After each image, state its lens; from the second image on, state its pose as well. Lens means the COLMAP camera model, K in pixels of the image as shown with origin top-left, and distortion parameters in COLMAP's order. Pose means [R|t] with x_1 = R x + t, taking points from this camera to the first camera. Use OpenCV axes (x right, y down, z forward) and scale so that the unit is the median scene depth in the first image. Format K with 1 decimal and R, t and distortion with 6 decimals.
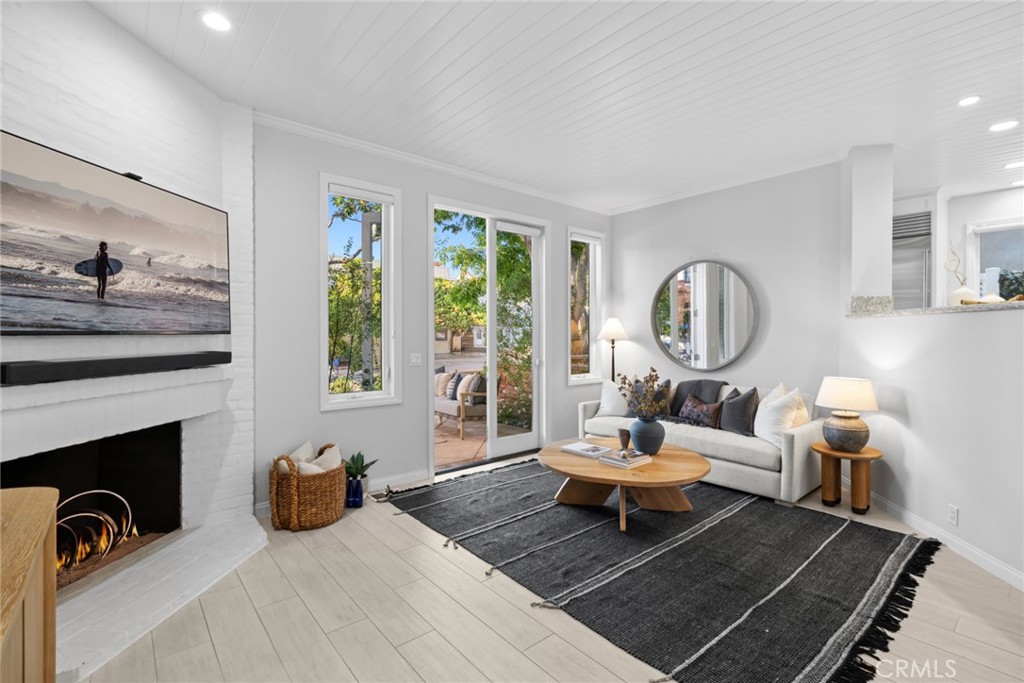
lens RADIAL K [[460.8, 0, 511.2], [0, 460.8, 338.1], [0, 0, 1]] dist [-0.011769, 0.000034]
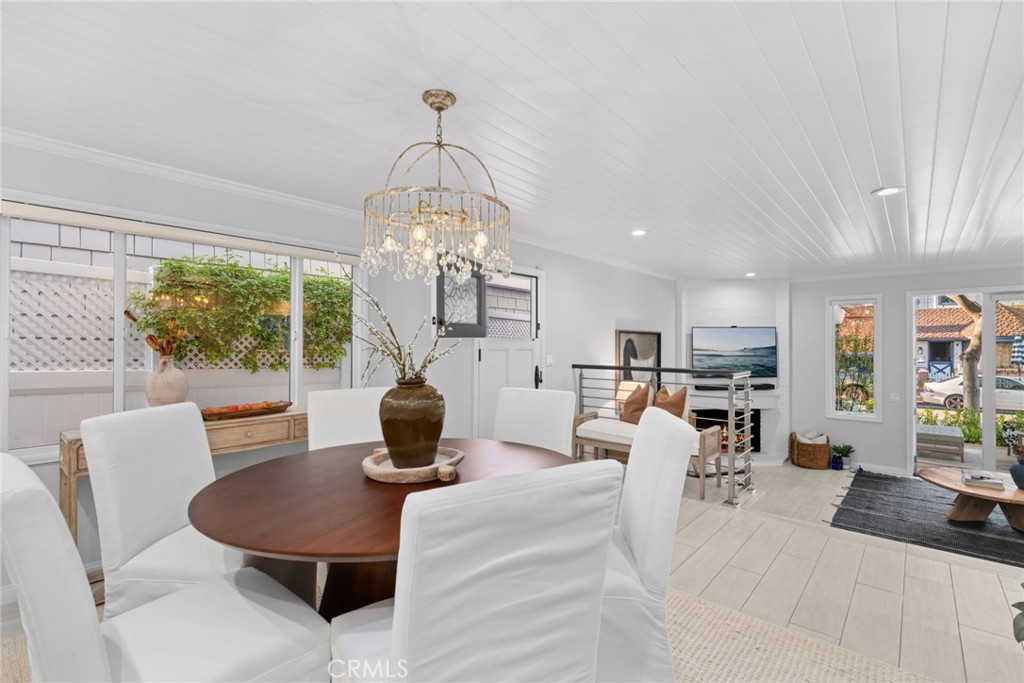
lens RADIAL K [[460.8, 0, 511.2], [0, 460.8, 338.1], [0, 0, 1]] dist [-0.011769, 0.000034]
pose [[0.154798, 0.000758, -0.987946, 1.339140], [-0.003282, 0.999995, 0.000253, -0.181170], [0.987941, 0.003203, 0.154800, -0.651326]]
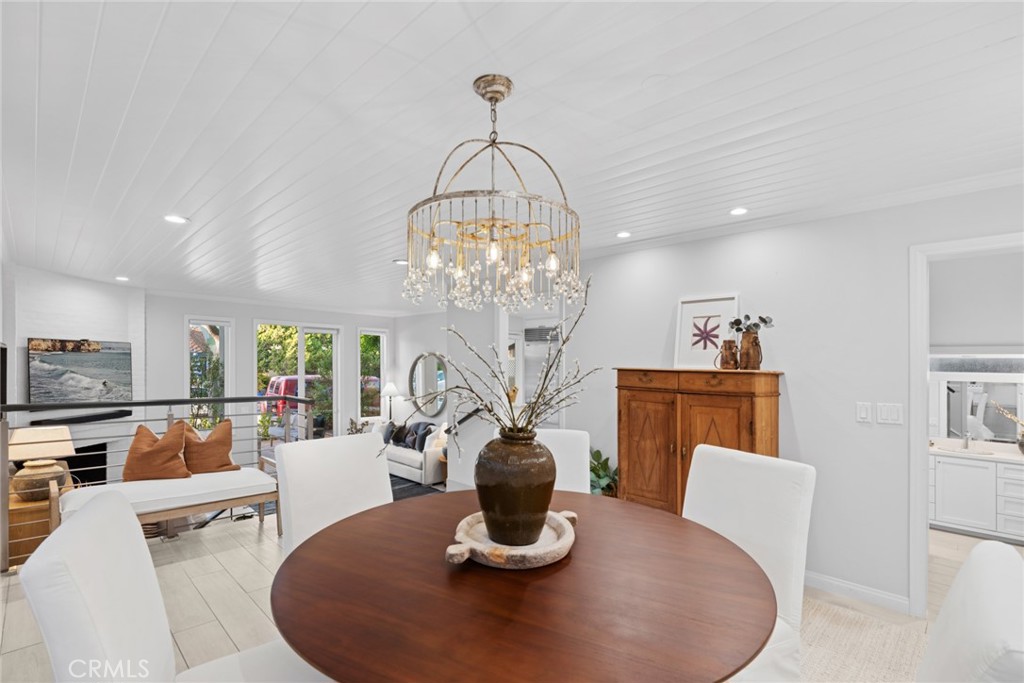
lens RADIAL K [[485.5, 0, 519.5], [0, 485.5, 373.5], [0, 0, 1]] dist [0.001911, 0.000152]
pose [[0.988962, 0.023123, 0.146356, 0.675931], [-0.026414, 0.999439, 0.020583, -0.197594], [-0.145798, -0.024221, 0.989018, -1.213470]]
